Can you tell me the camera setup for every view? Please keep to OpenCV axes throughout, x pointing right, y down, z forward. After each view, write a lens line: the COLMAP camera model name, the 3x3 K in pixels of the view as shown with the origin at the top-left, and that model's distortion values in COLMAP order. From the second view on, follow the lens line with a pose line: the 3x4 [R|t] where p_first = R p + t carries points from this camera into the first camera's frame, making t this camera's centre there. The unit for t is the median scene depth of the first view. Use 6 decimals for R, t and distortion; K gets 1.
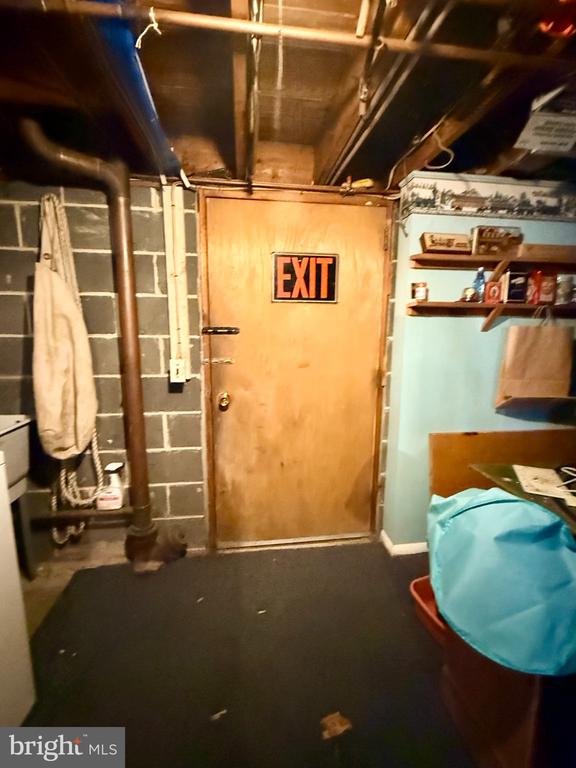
lens RADIAL K [[339.1, 0, 285.6], [0, 339.1, 382.8], [0, 0, 1]] dist [-0.001018, 0.000257]
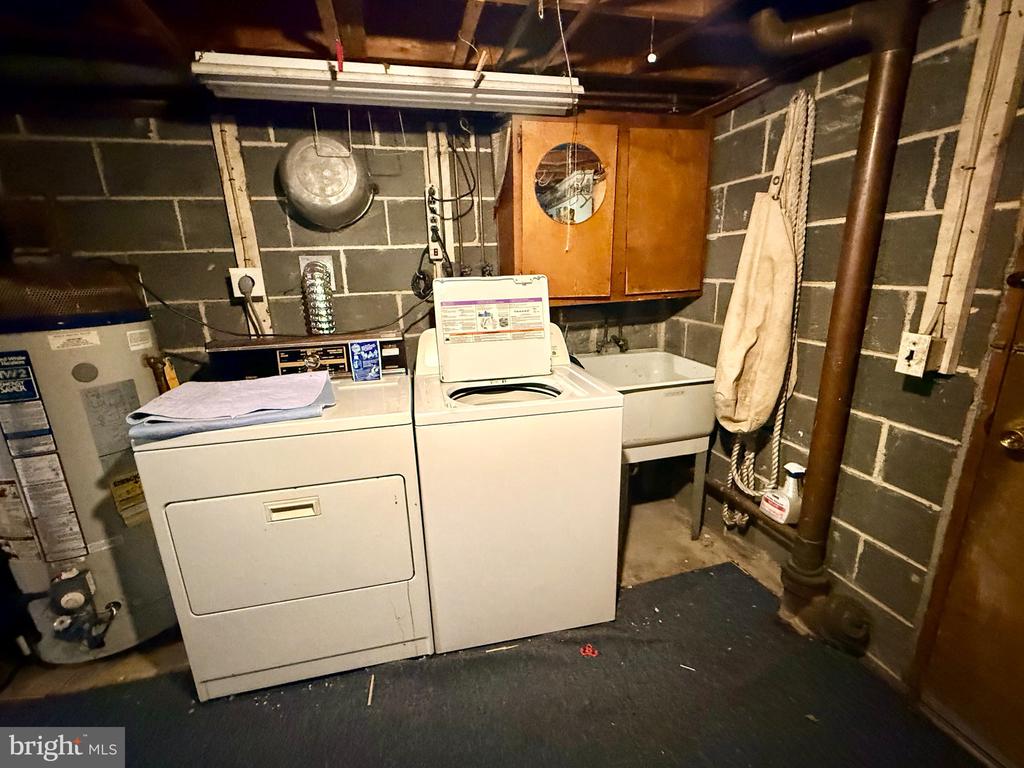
lens RADIAL K [[452.1, 0, 507.8], [0, 452.1, 386.7], [0, 0, 1]] dist [-0.001018, 0.000257]
pose [[0.117627, 0.250726, -0.960885, 0.306881], [-0.125642, 0.963584, 0.236050, -0.071442], [0.985078, 0.092962, 0.144845, 0.245734]]
